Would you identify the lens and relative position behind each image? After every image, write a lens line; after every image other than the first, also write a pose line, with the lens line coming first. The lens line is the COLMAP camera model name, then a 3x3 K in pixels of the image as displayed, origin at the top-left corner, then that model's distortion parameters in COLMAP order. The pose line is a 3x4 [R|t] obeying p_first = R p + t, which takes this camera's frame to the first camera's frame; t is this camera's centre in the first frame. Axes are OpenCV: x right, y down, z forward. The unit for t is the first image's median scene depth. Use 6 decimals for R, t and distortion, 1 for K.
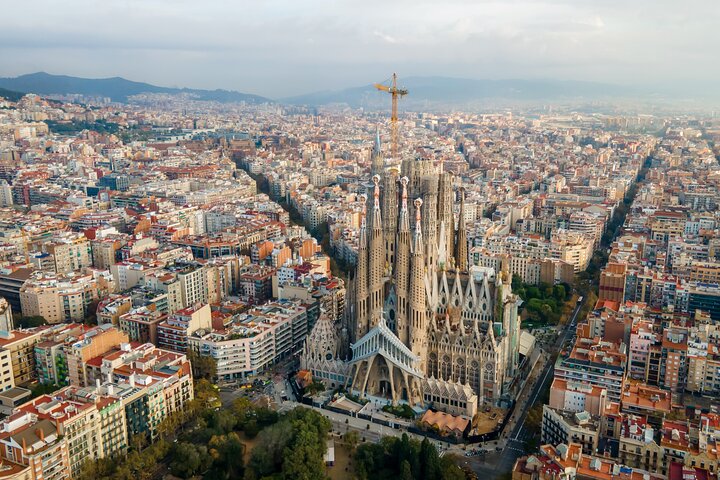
lens RADIAL K [[623.7, 0, 360.0], [0, 623.7, 240.0], [0, 0, 1]] dist [-0.000282, 0.000135]
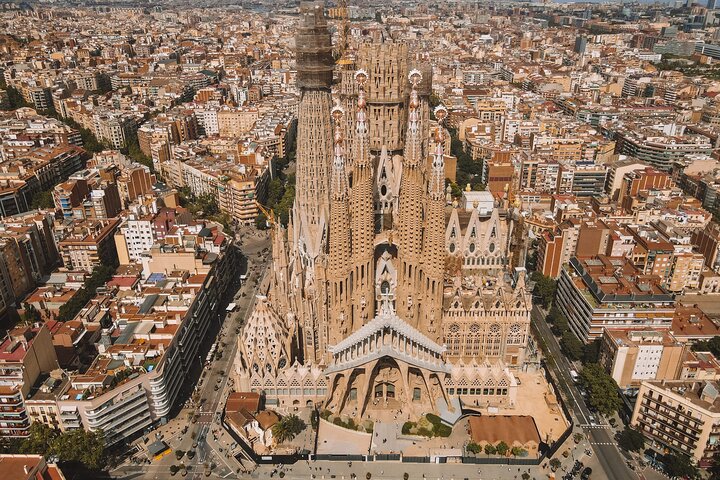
lens RADIAL K [[523.2, 0, 360.0], [0, 523.2, 240.0], [0, 0, 1]] dist [0.002336, 0.000661]
pose [[0.897050, -0.192610, 0.397747, -0.175685], [0.103258, 0.966463, 0.235131, -0.058893], [-0.429697, -0.169854, 0.886854, 0.525733]]
